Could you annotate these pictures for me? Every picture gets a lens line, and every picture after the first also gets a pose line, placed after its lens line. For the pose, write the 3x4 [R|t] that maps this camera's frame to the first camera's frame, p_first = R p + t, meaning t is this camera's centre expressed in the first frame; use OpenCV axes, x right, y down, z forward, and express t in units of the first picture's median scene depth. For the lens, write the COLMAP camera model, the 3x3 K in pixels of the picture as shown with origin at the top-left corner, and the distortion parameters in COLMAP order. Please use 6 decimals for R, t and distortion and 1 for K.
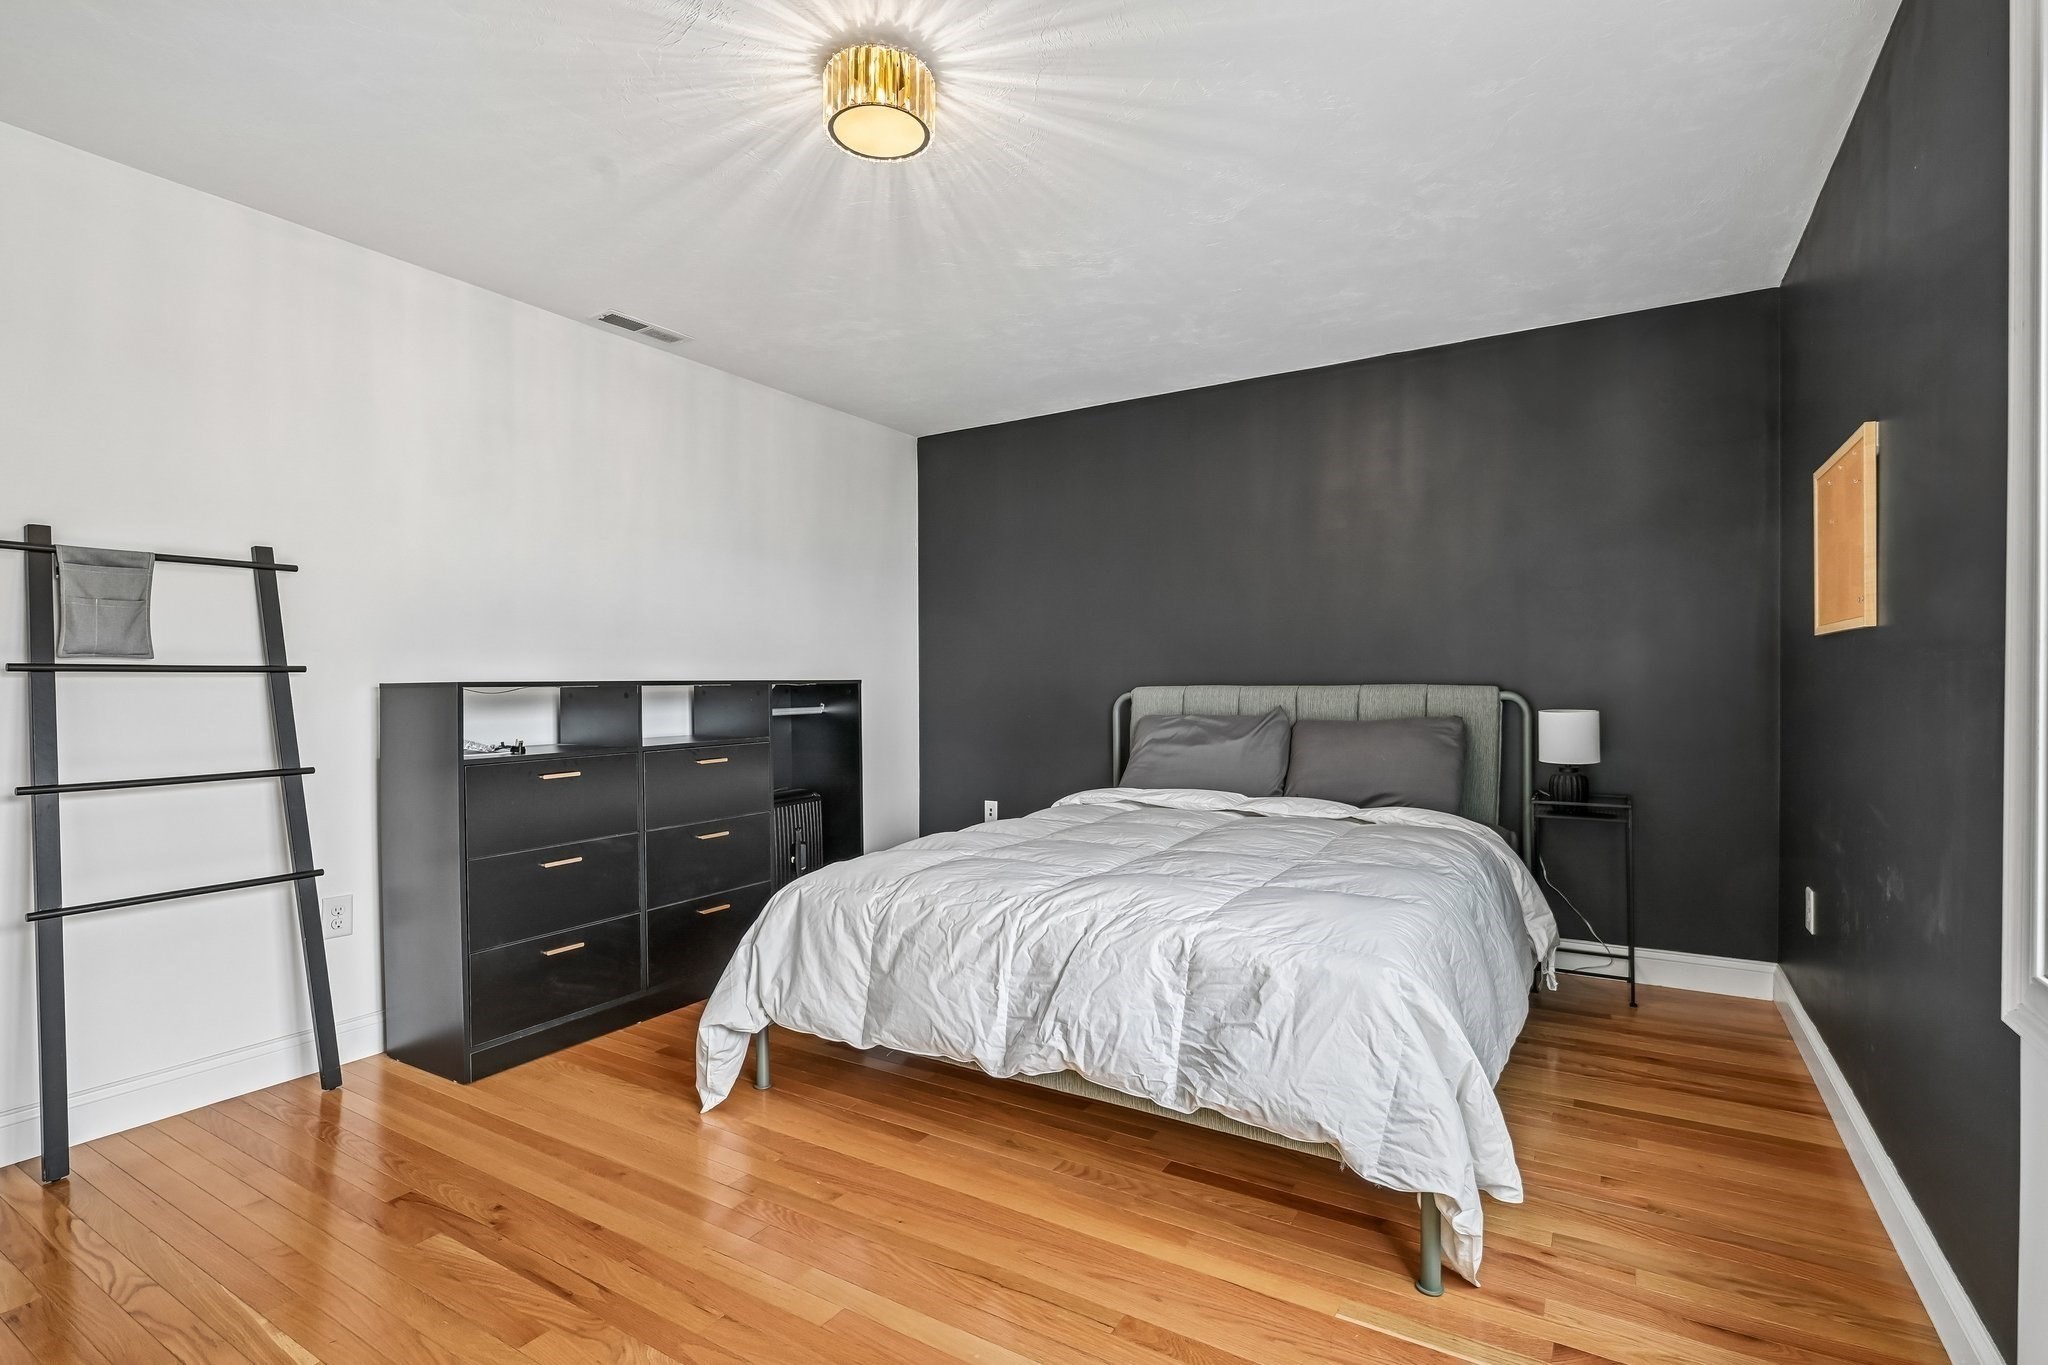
lens RADIAL K [[928.1, 0, 1026.5], [0, 928.1, 689.6], [0, 0, 1]] dist [-0.001057, -0.000556]
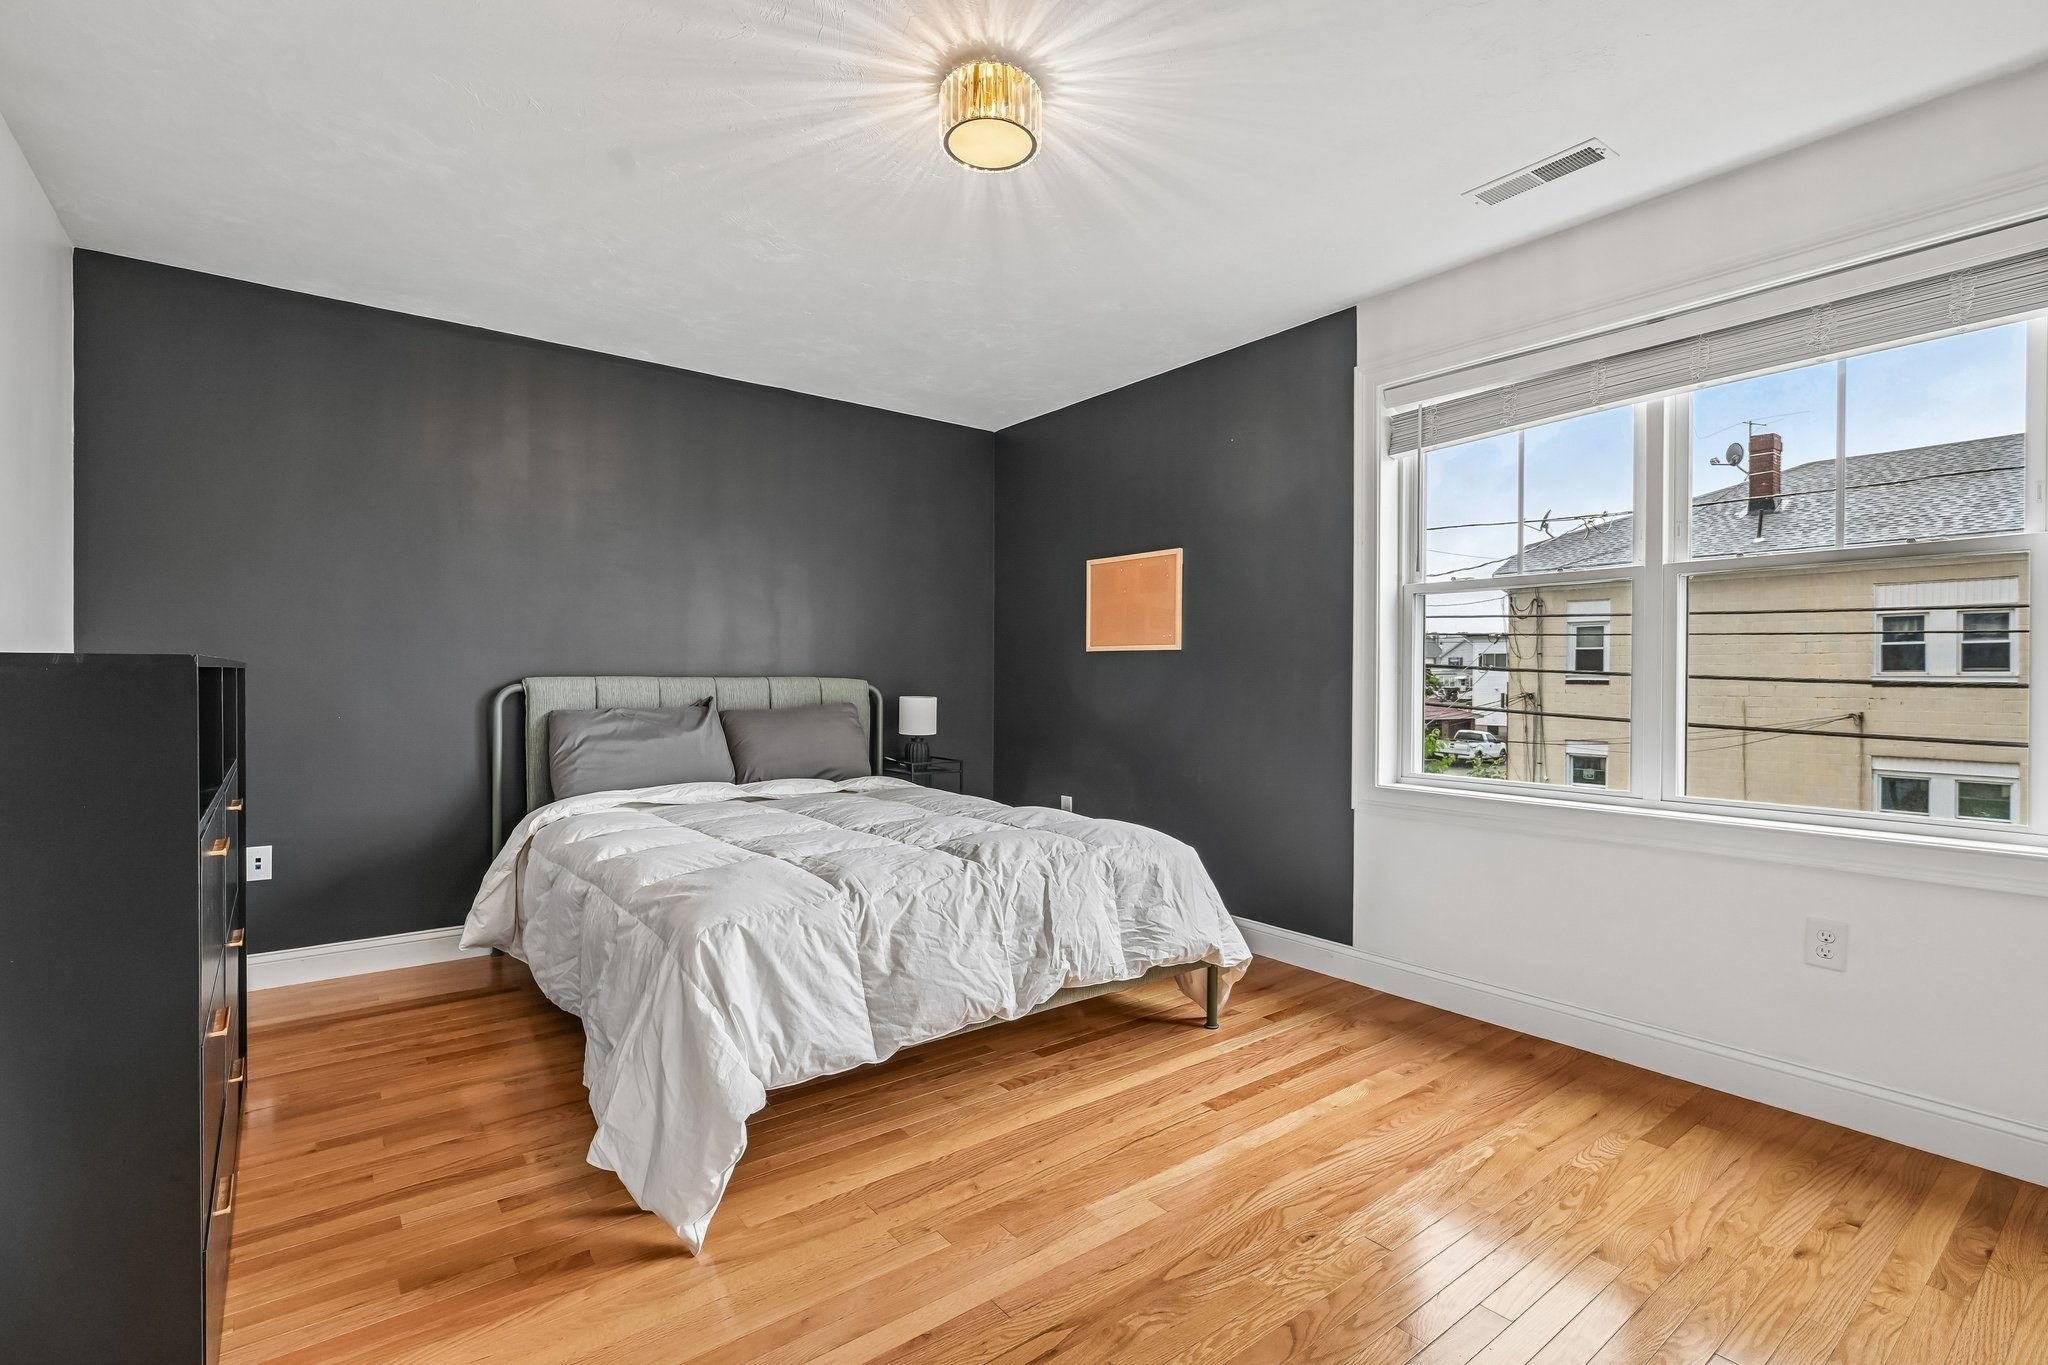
lens RADIAL K [[938.5, 0, 1024.0], [0, 938.5, 682.5], [0, 0, 1]] dist [-0.001450, -0.000385]
pose [[0.365473, 0.003923, 0.930814, -0.974938], [-0.001866, 0.999992, -0.003482, 0.007689], [-0.930820, -0.000465, 0.365477, 0.503813]]
